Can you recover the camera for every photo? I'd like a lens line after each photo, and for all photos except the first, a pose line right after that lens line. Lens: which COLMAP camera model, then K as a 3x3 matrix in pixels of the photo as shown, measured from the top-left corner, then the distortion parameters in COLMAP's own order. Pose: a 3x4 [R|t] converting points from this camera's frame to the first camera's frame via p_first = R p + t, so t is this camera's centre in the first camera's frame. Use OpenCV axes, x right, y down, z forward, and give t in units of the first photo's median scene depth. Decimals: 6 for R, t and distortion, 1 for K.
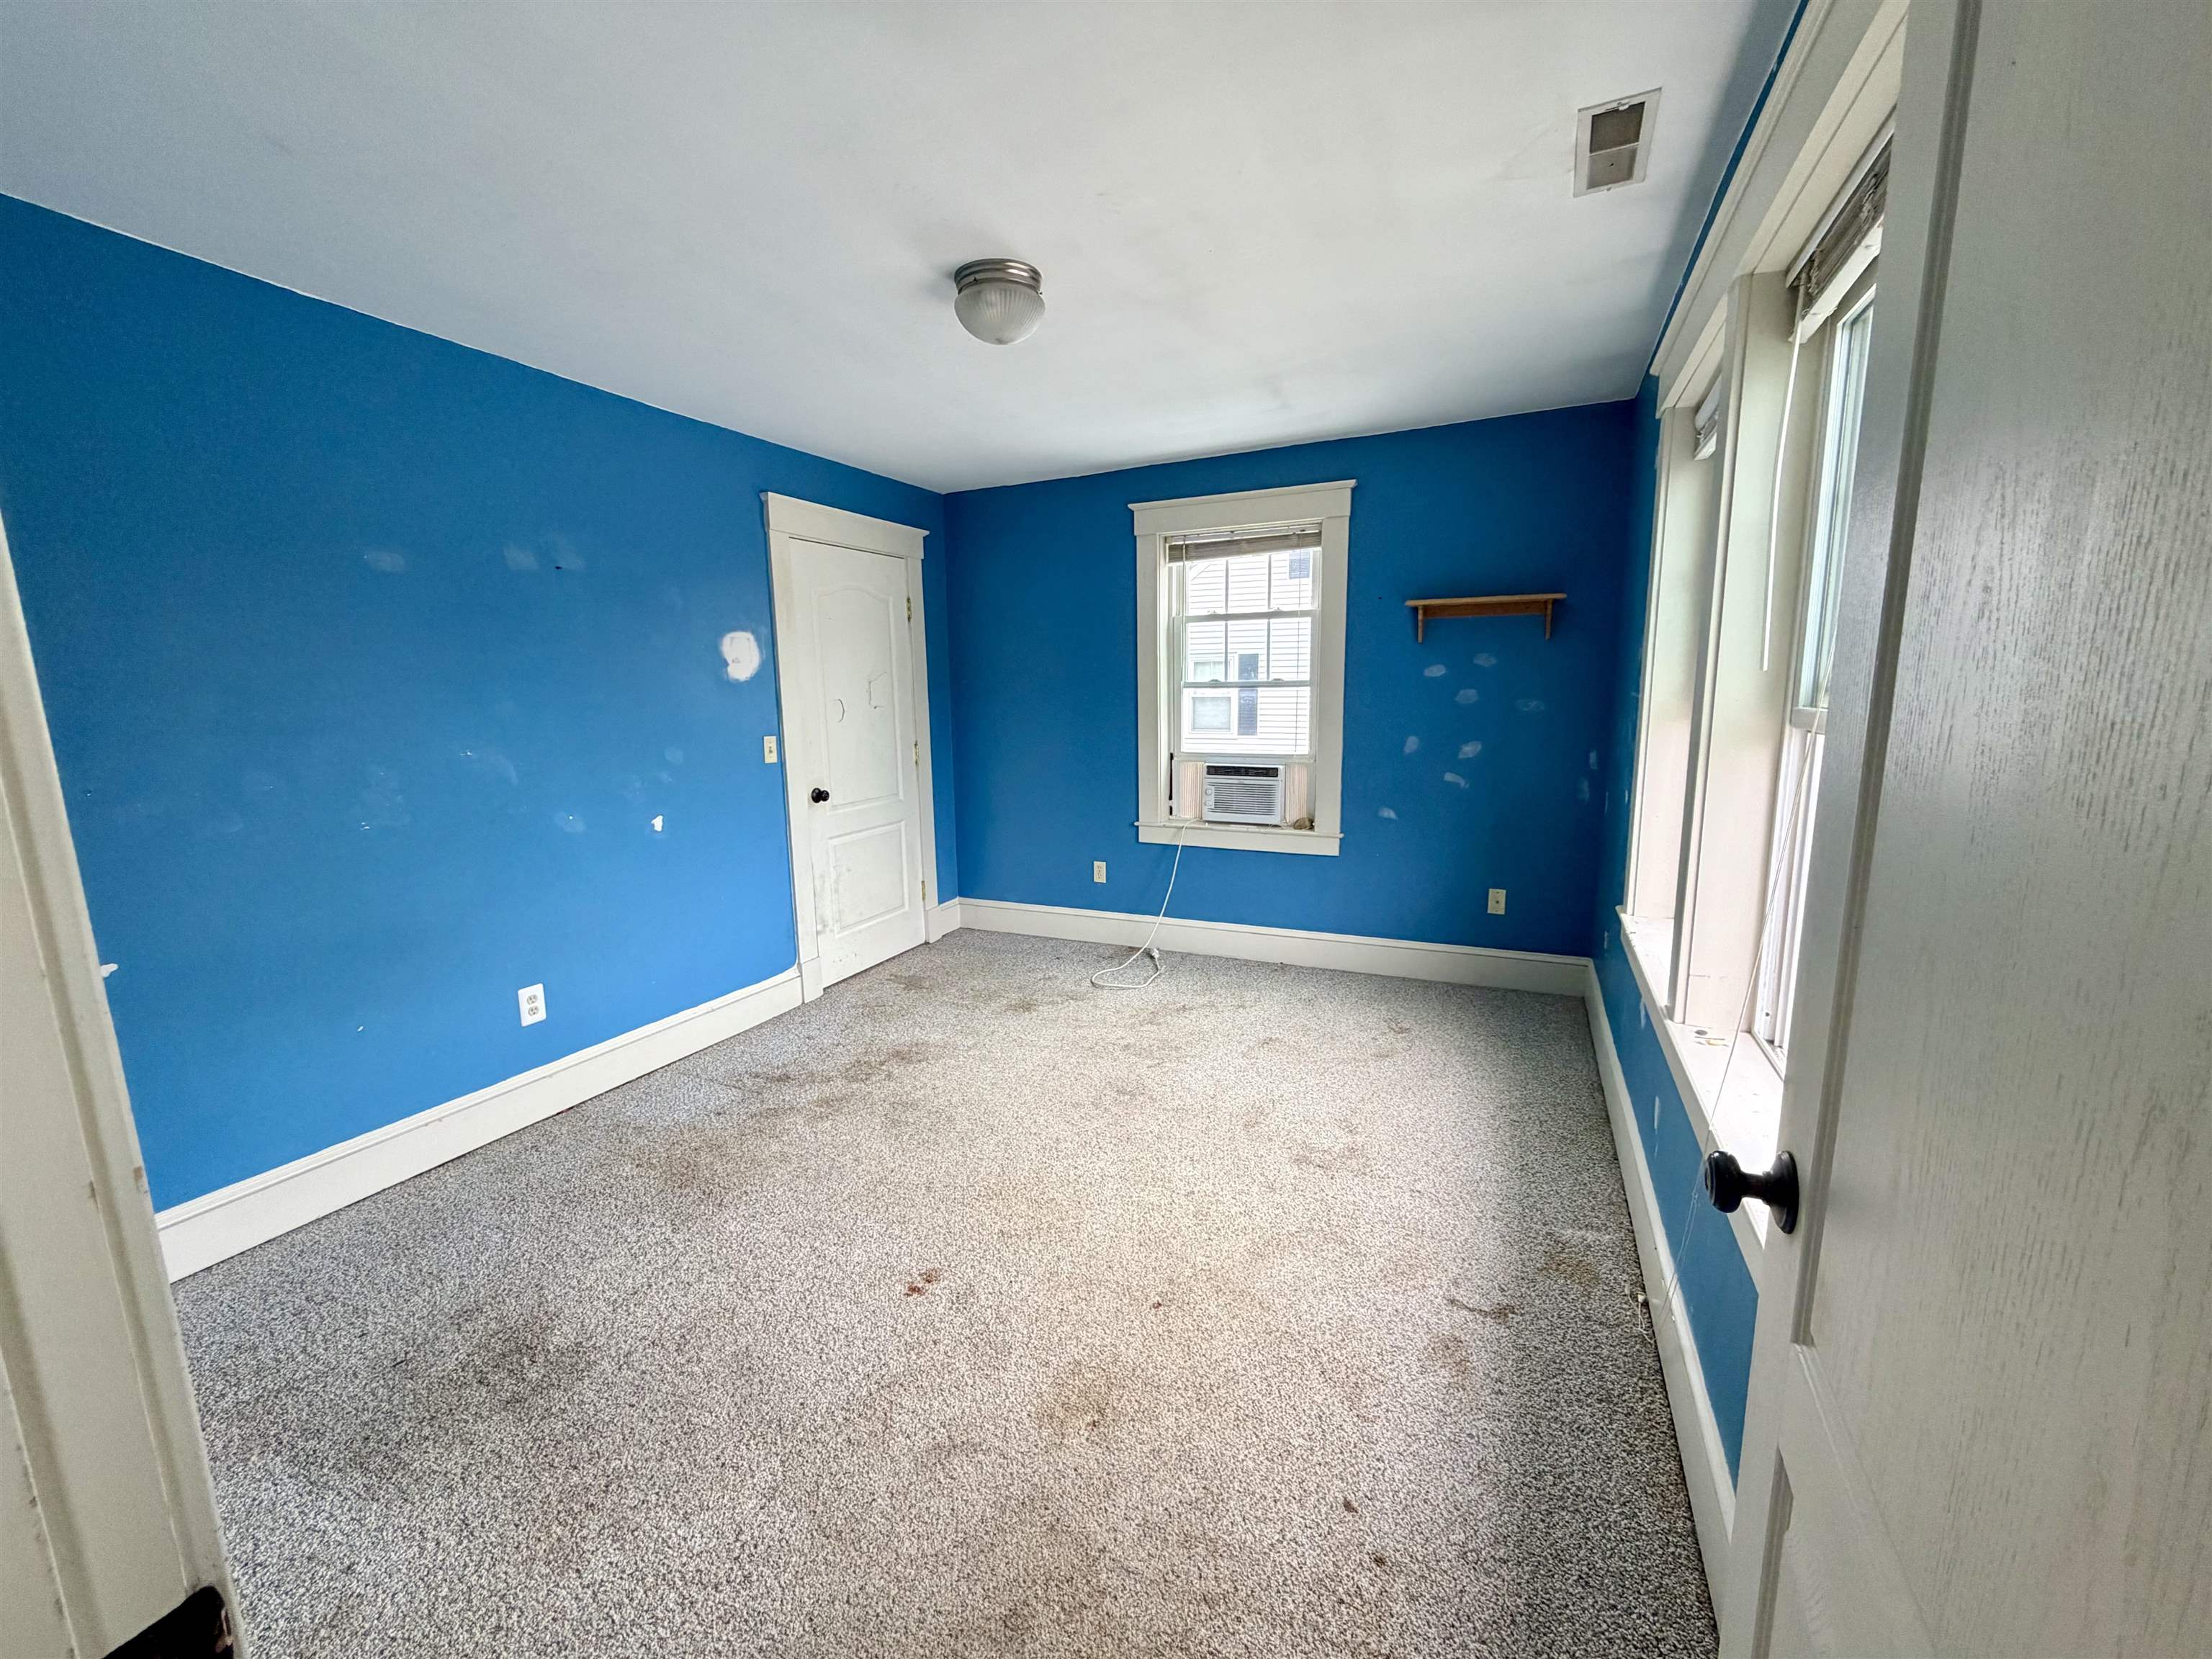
lens RADIAL K [[882.0, 0, 1101.9], [0, 882.0, 821.0], [0, 0, 1]] dist [-0.001952, 0.000201]
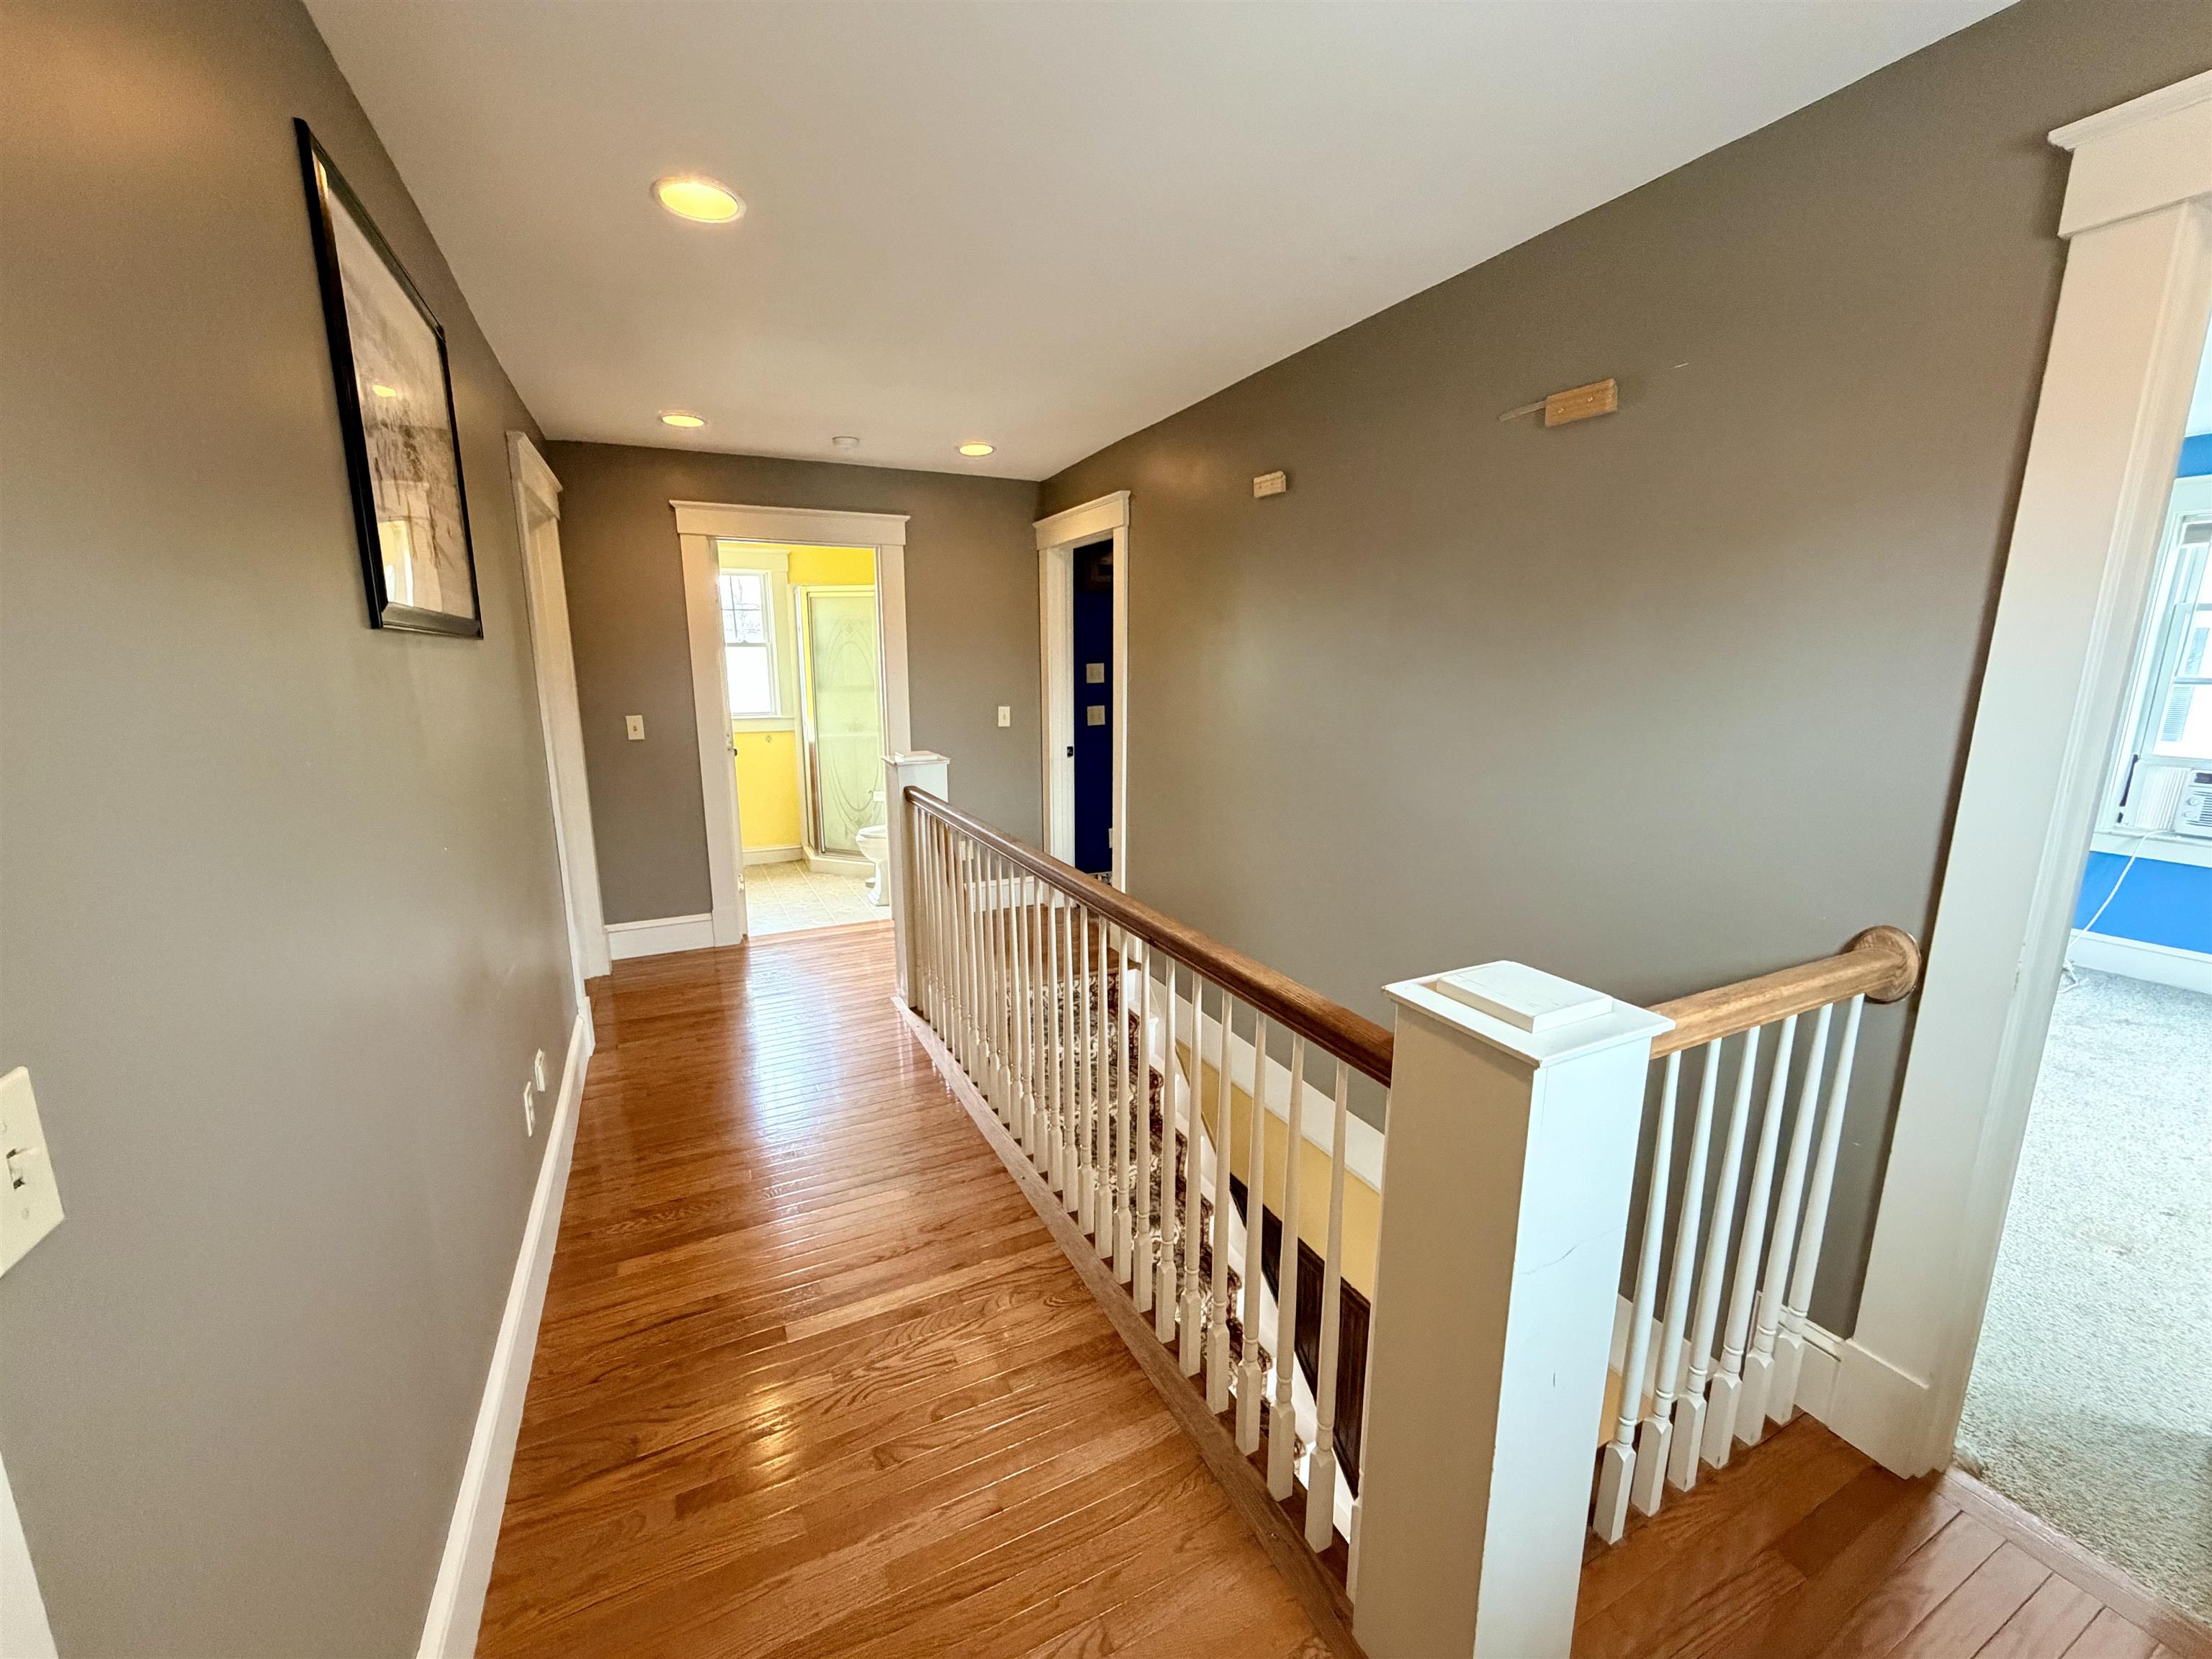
lens RADIAL K [[882.0, 0, 1109.5], [0, 882.0, 831.7], [0, 0, 1]] dist [-0.001952, 0.000201]
pose [[0.777398, 0.134619, -0.614435, -0.180037], [-0.115599, 0.990769, 0.070814, 0.060607], [0.618295, 0.015977, 0.785783, -0.374312]]
